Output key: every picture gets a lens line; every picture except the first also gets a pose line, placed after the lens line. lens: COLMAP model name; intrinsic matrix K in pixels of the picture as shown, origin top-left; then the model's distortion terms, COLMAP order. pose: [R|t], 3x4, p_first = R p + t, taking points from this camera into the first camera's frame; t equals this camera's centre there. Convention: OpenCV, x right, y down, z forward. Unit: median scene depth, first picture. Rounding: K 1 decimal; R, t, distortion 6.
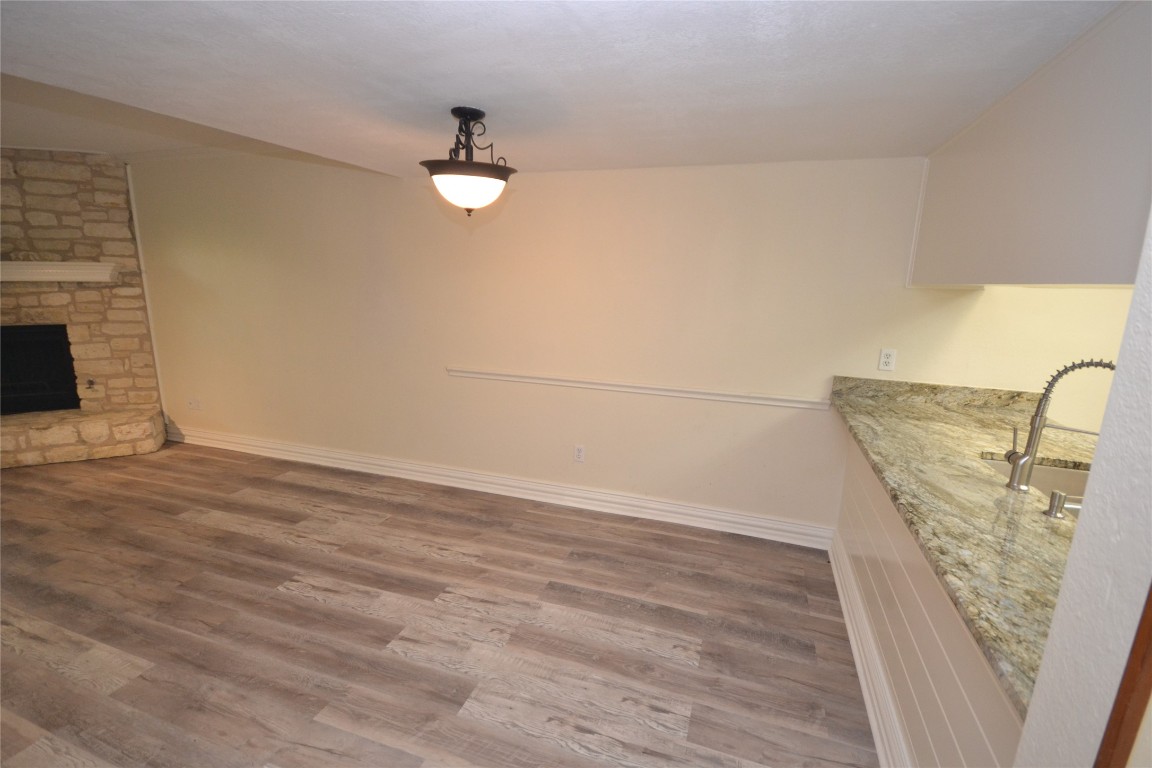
lens RADIAL K [[522.2, 0, 576.8], [0, 522.2, 393.9], [0, 0, 1]] dist [-0.001475, -0.001368]
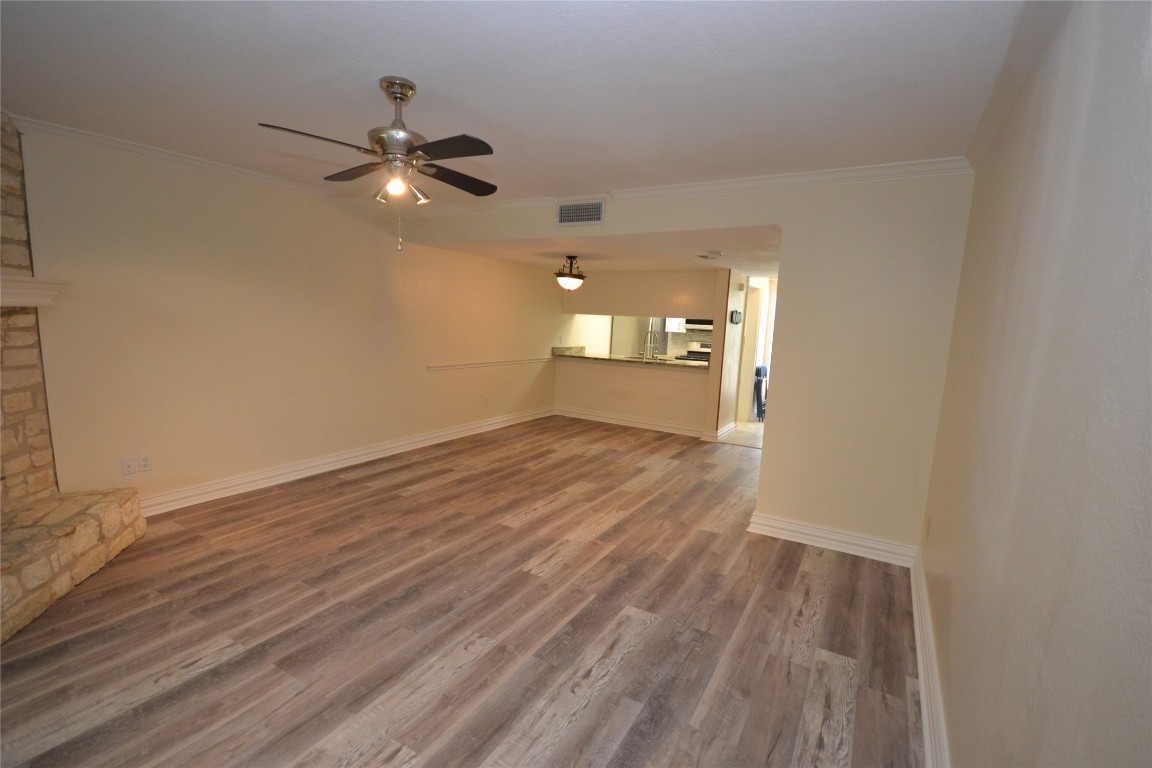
lens RADIAL K [[522.2, 0, 579.0], [0, 522.2, 383.8], [0, 0, 1]] dist [-0.001475, -0.001368]
pose [[0.200131, -0.136315, 0.970240, -1.890426], [0.171188, 0.979906, 0.102362, -0.092103], [-0.964698, 0.145608, 0.219445, 0.273288]]
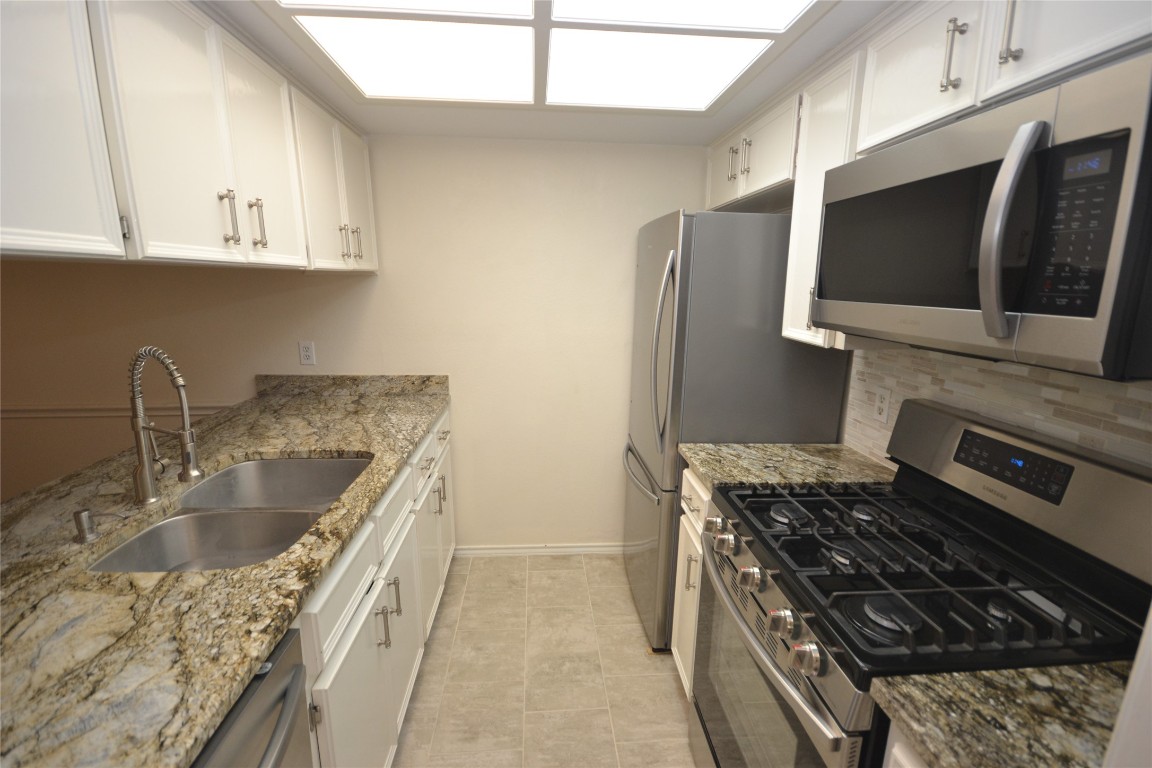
lens RADIAL K [[522.2, 0, 577.1], [0, 522.2, 386.6], [0, 0, 1]] dist [-0.001475, -0.001368]
pose [[0.916041, -0.099788, 0.388473, 0.583916], [0.101307, 0.994716, 0.016629, 0.023587], [-0.388080, 0.024122, 0.921310, -0.037479]]
